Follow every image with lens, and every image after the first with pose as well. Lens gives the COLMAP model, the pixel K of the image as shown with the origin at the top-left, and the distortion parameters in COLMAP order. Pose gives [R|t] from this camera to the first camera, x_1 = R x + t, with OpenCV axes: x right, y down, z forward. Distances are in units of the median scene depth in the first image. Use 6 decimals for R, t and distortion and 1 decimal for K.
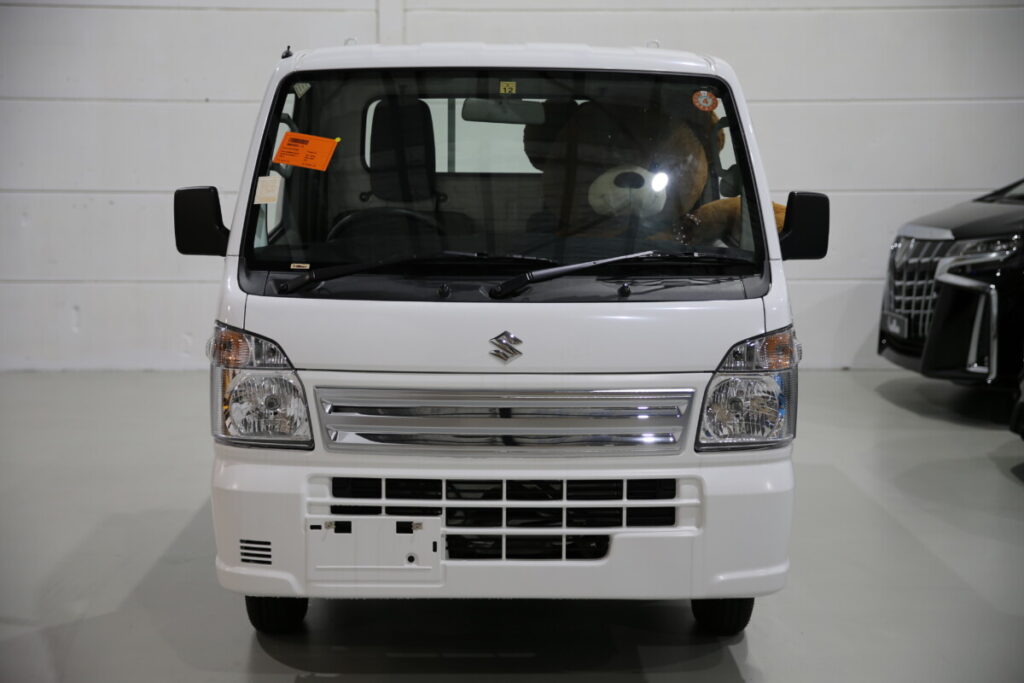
lens RADIAL K [[1512.8, 0, 512.2], [0, 1512.8, 345.8], [0, 0, 1]] dist [0.159585, 0.000000]
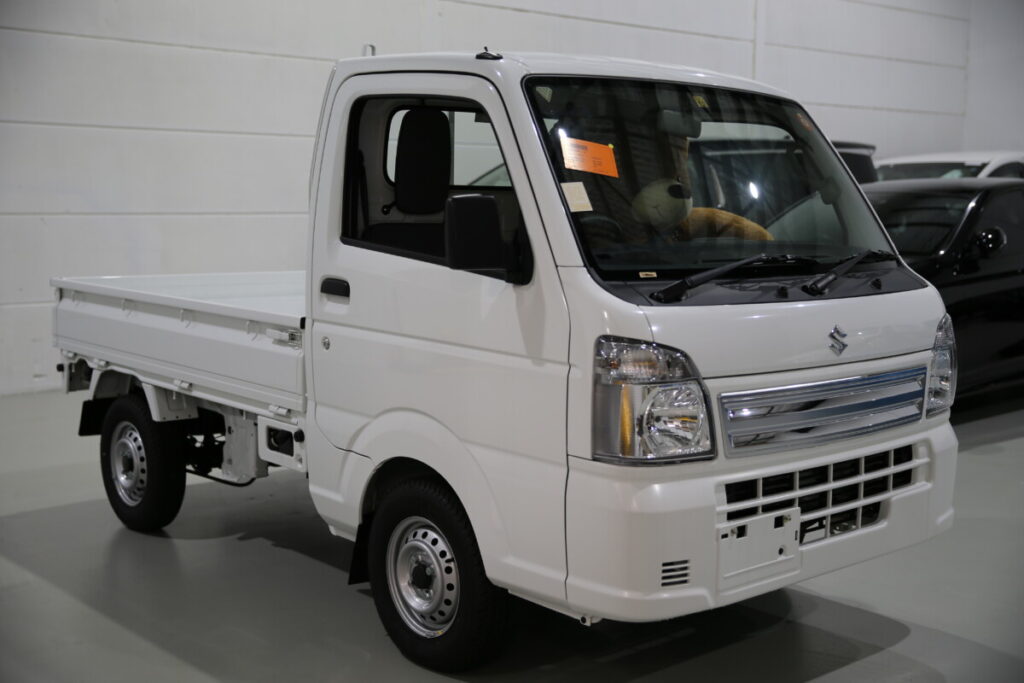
lens RADIAL K [[1331.4, 0, 512.0], [0, 1331.4, 338.2], [0, 0, 1]] dist [-0.044517, 0.000000]
pose [[0.710332, -0.062312, 0.701103, -0.824703], [0.075624, 0.997064, 0.011997, -0.029864], [-0.699793, 0.044499, 0.712959, 0.474778]]
